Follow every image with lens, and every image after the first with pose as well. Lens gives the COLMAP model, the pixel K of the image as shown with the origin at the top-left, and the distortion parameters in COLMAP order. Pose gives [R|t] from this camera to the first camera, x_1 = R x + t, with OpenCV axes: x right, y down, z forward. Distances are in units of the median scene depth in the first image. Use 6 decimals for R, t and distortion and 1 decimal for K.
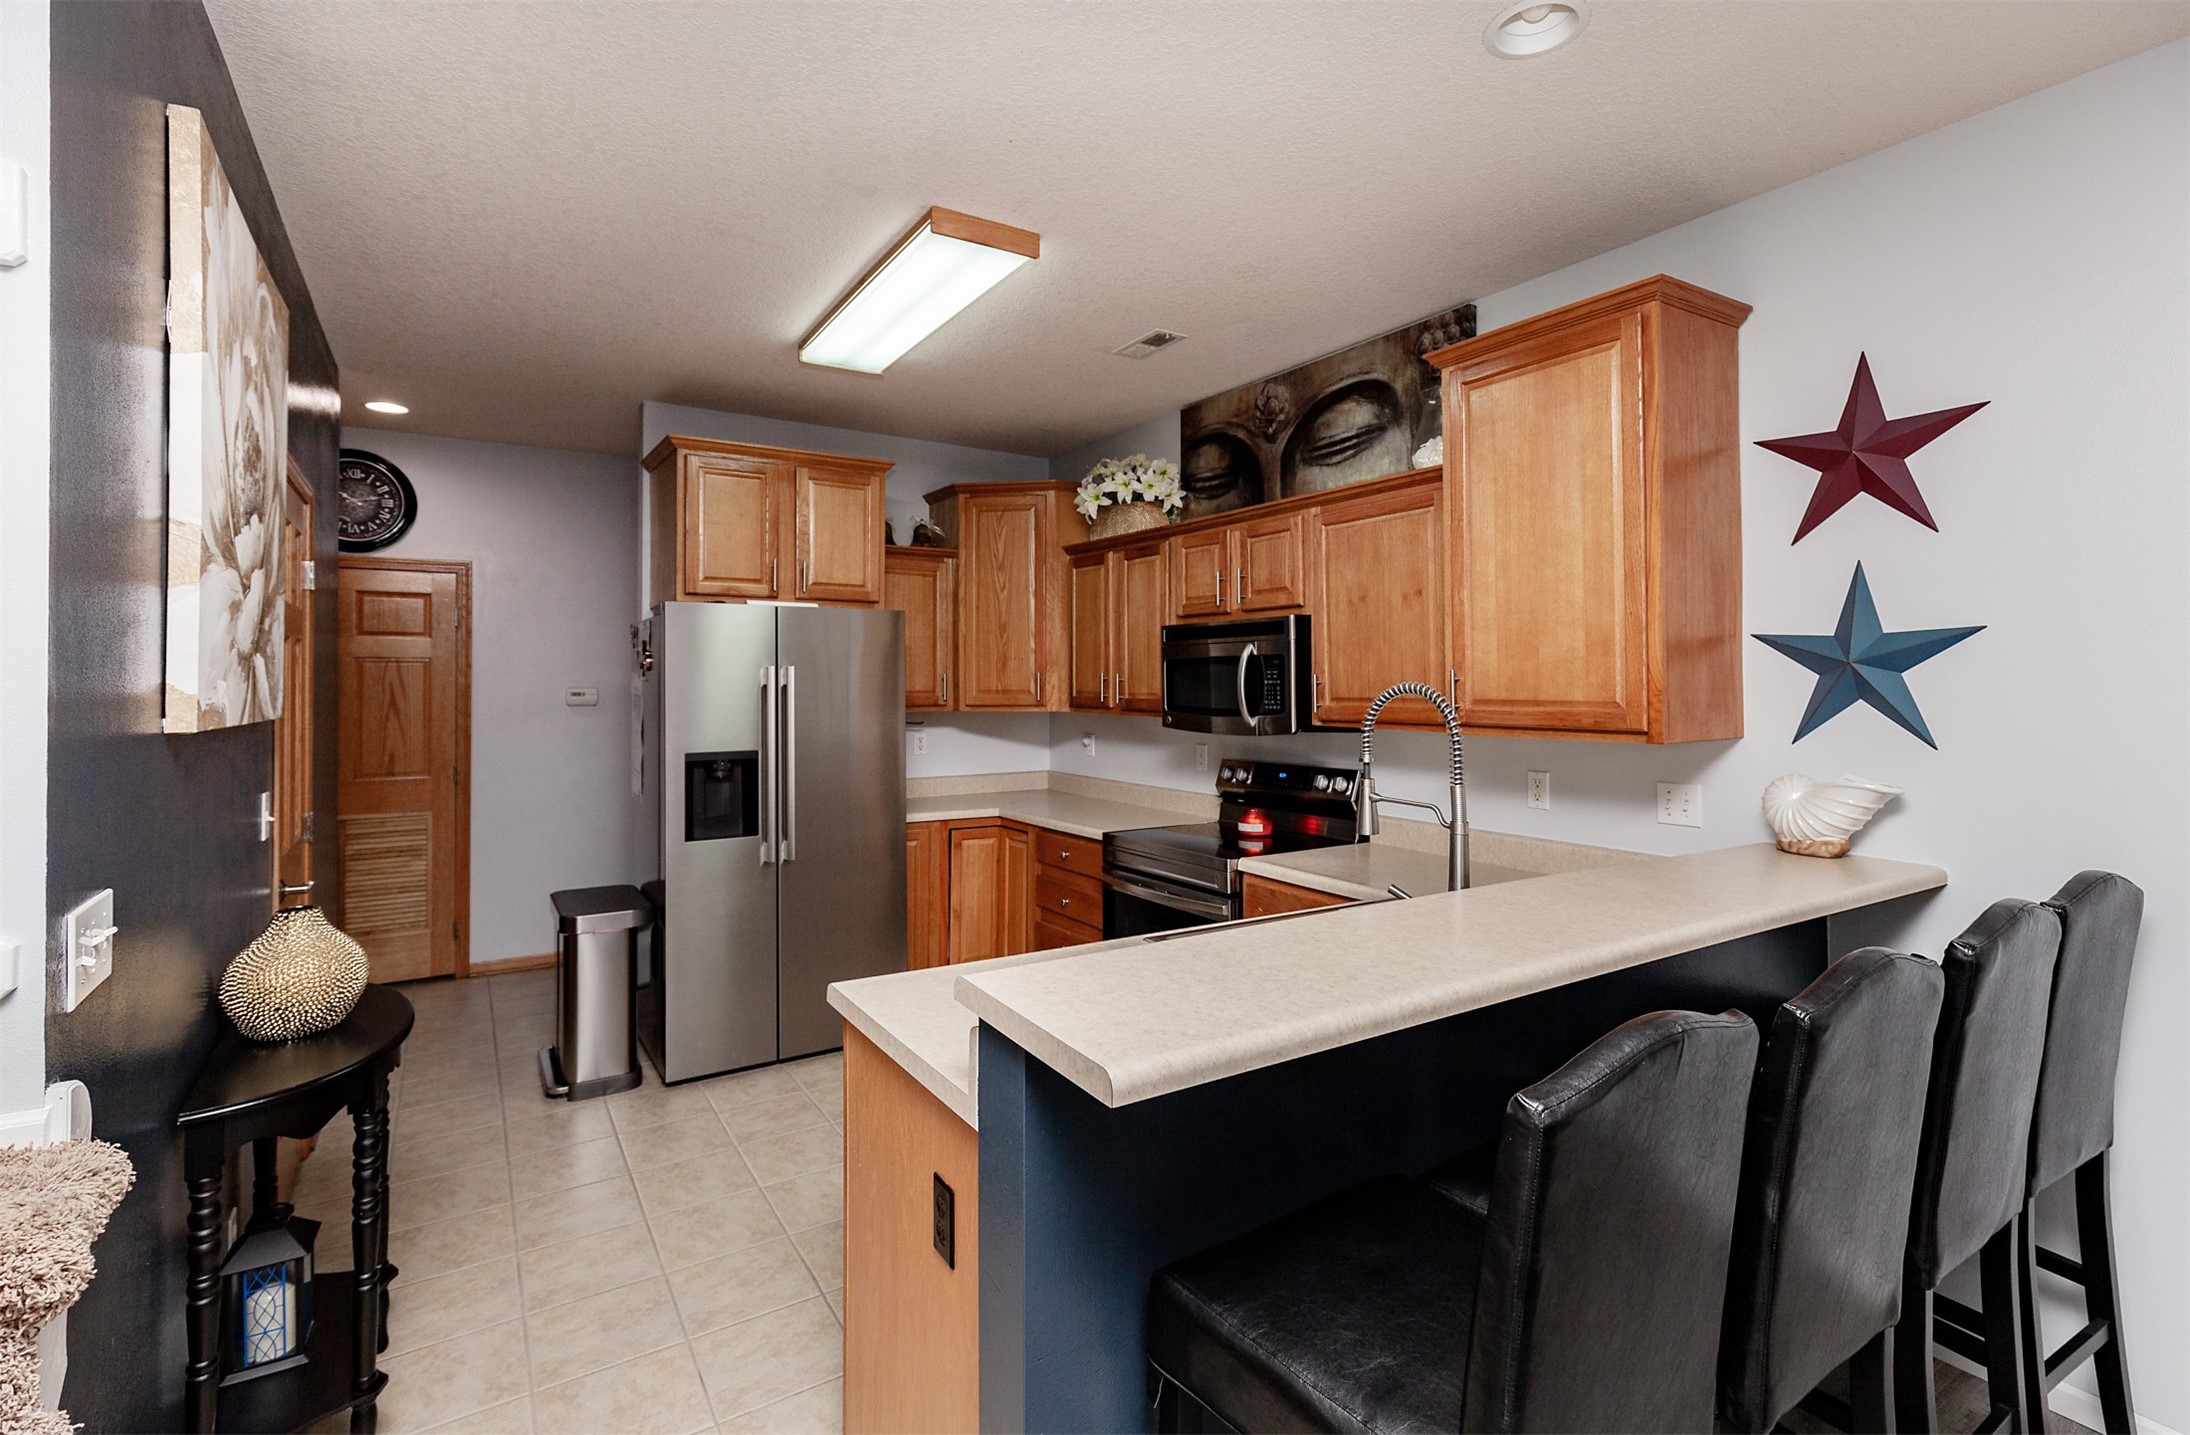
lens RADIAL K [[1011.5, 0, 1101.7], [0, 1011.5, 670.2], [0, 0, 1]] dist [0.001669, -0.000001]
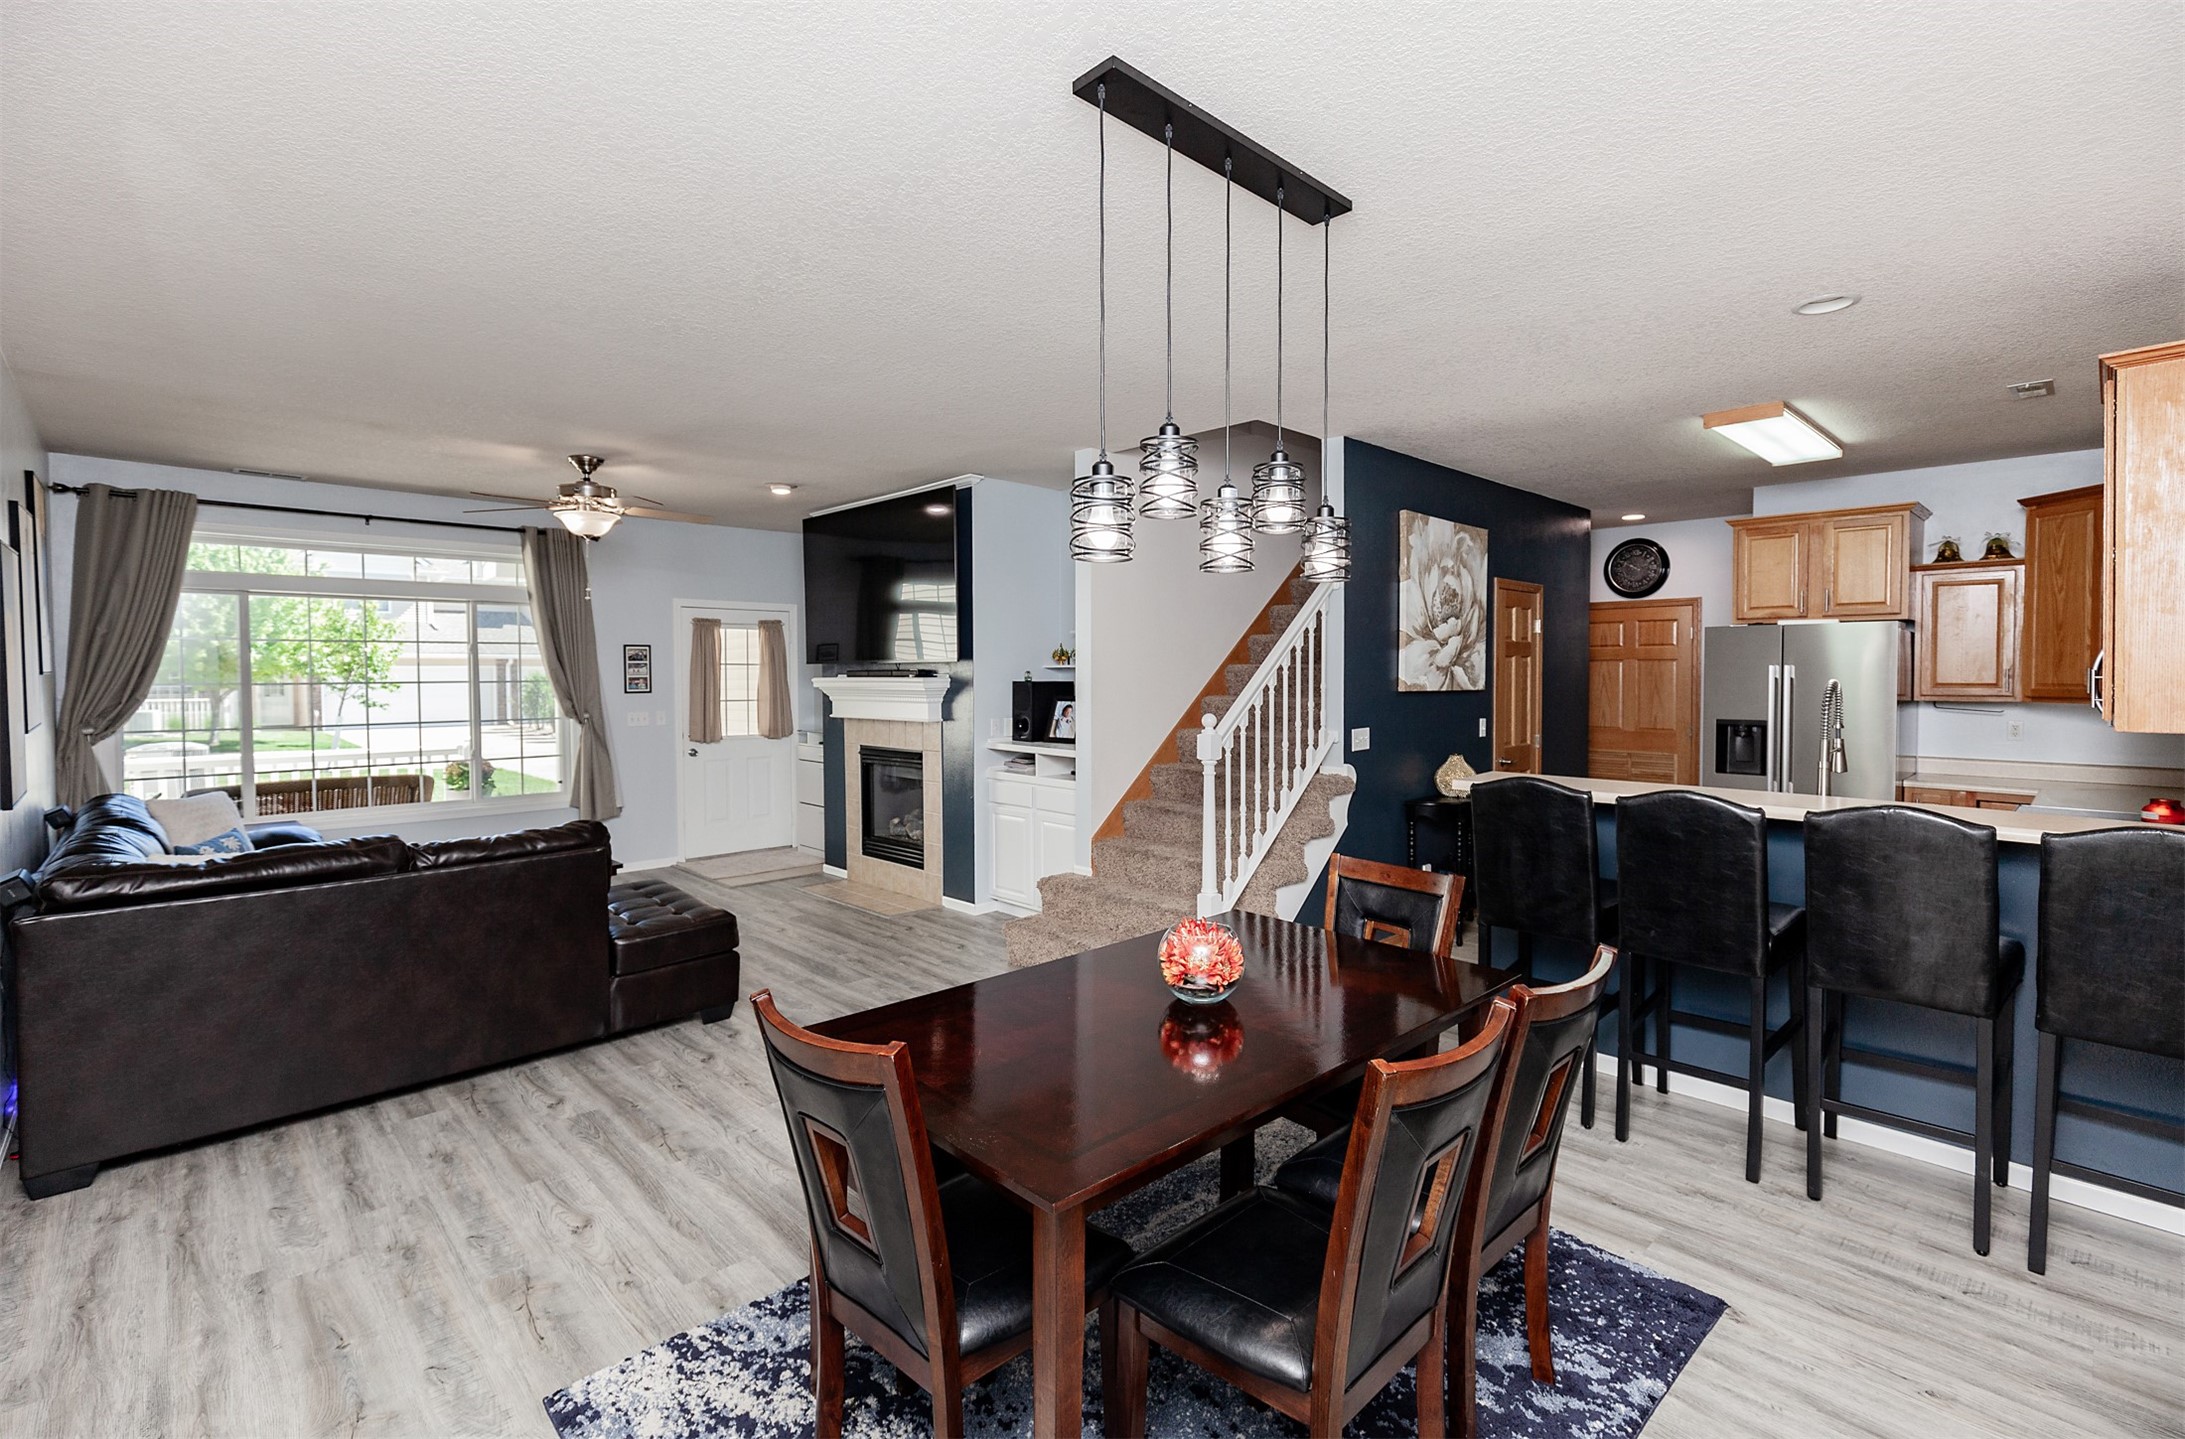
lens RADIAL K [[977.1, 0, 1102.7], [0, 977.1, 694.9], [0, 0, 1]] dist [0.001118, 0.000267]
pose [[0.200598, 0.023748, -0.979386, 0.963524], [0.013240, 0.999549, 0.026949, -0.013829], [0.979584, -0.018373, 0.200193, -0.300719]]
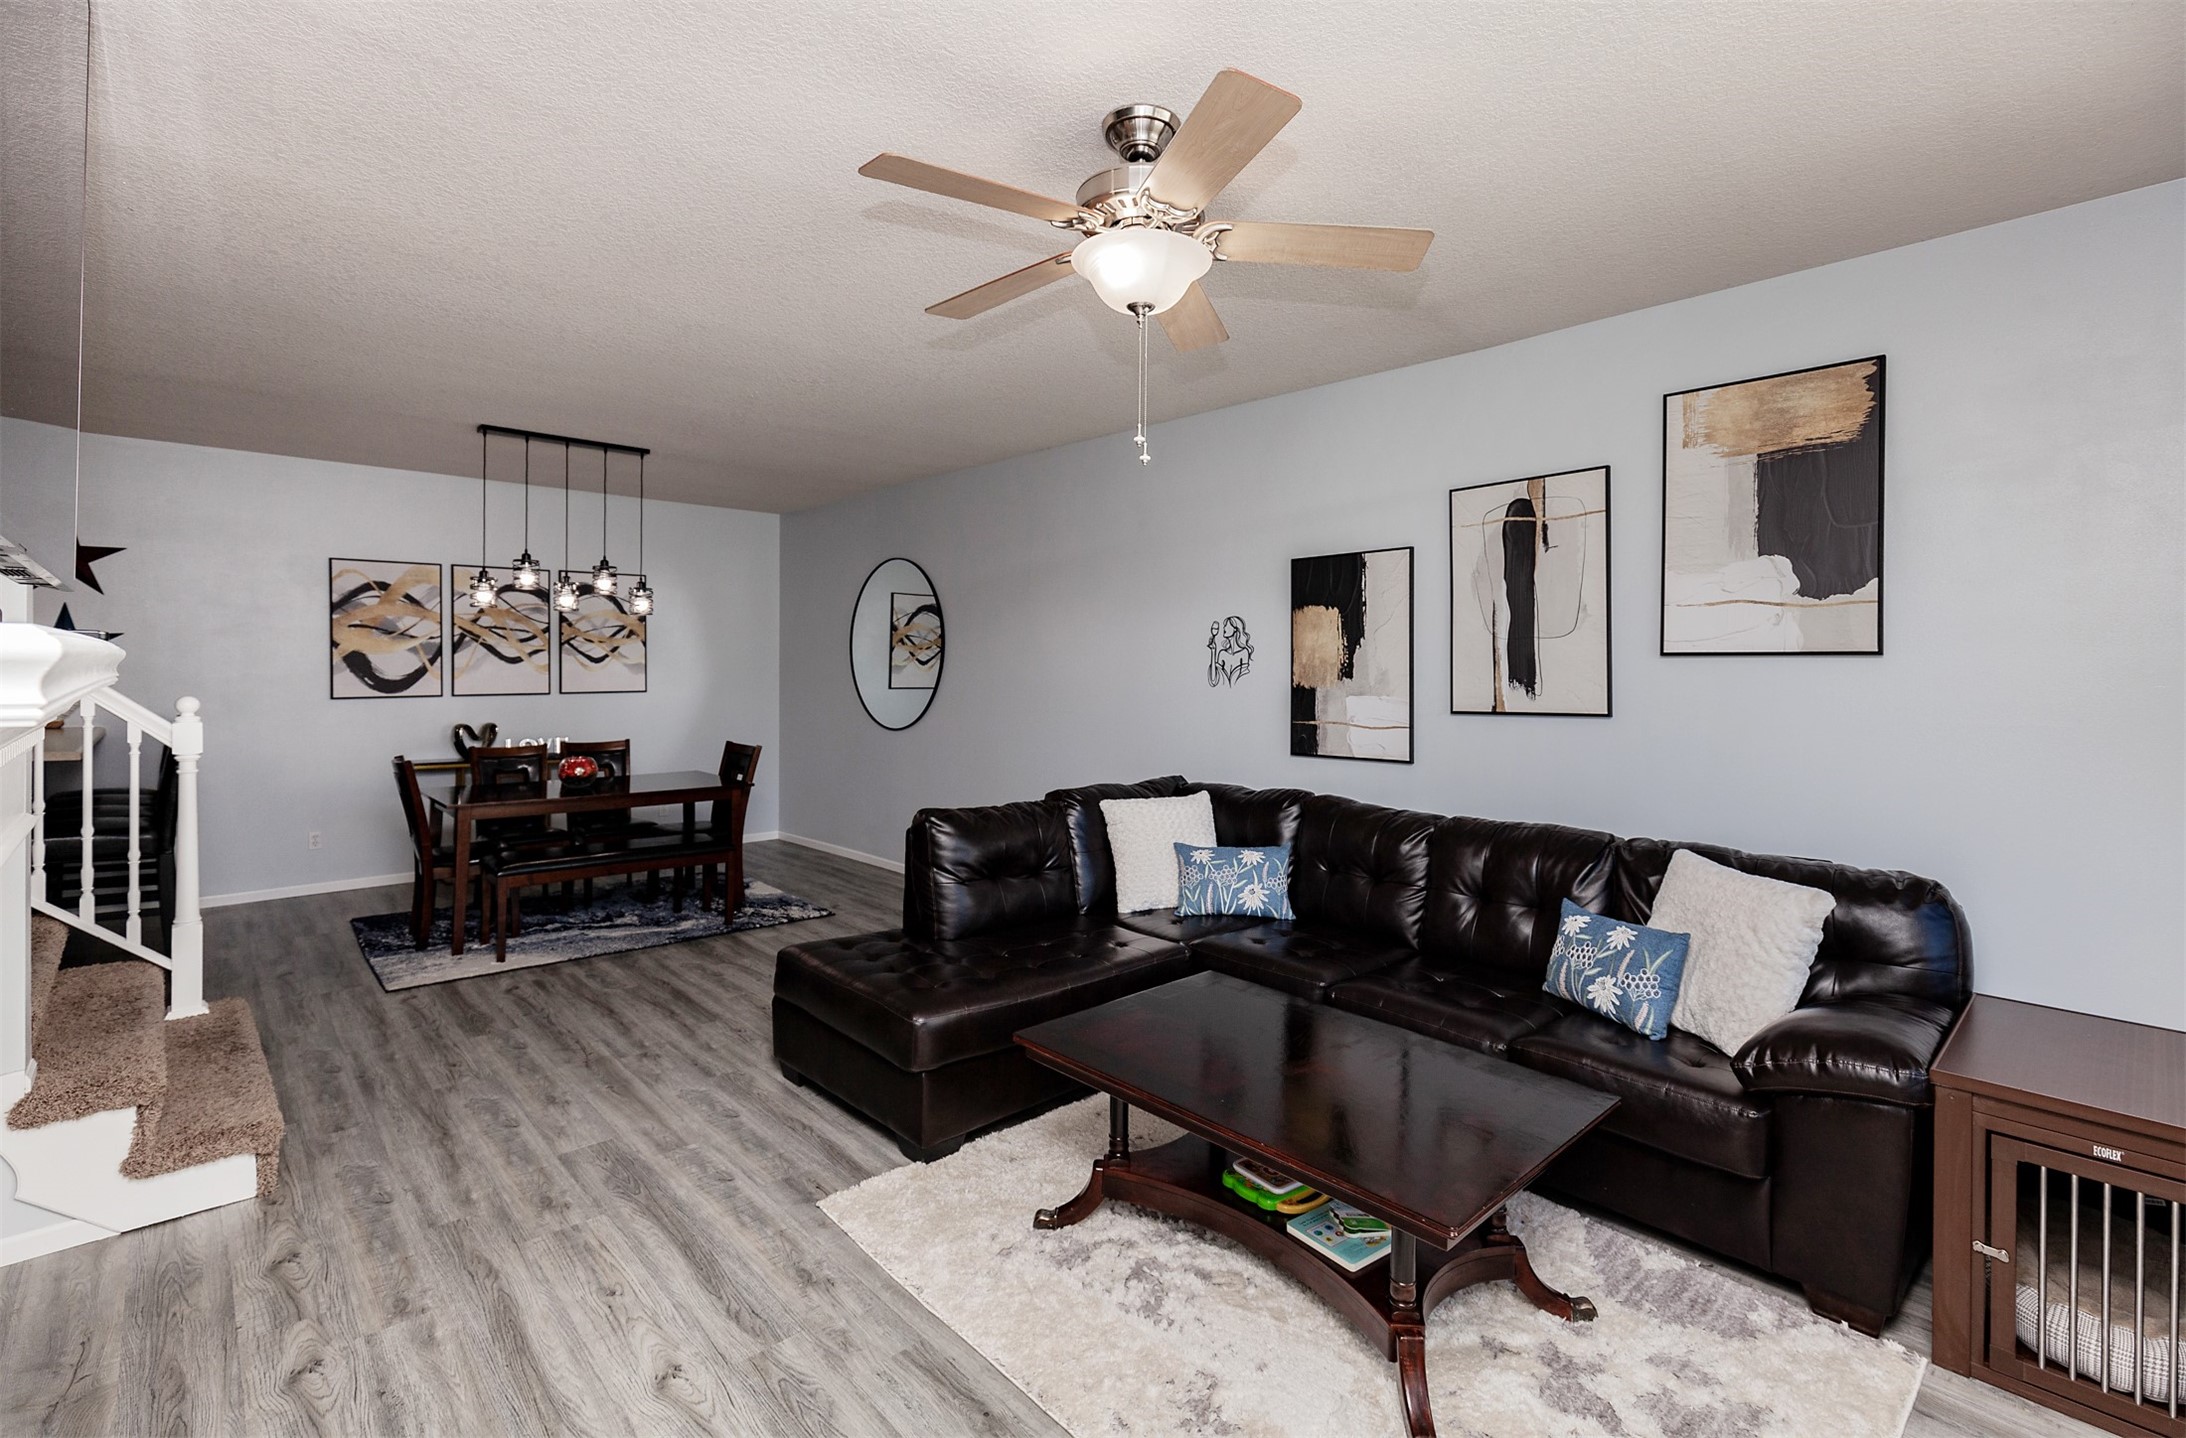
lens RADIAL K [[999.3, 0, 1082.9], [0, 999.3, 667.9], [0, 0, 1]] dist [0.001936, 0.000582]
pose [[-0.162673, -0.003115, 0.986675, -1.276902], [-0.018945, 0.999821, 0.000033, -0.000706], [-0.986498, -0.018687, -0.162703, -0.632564]]
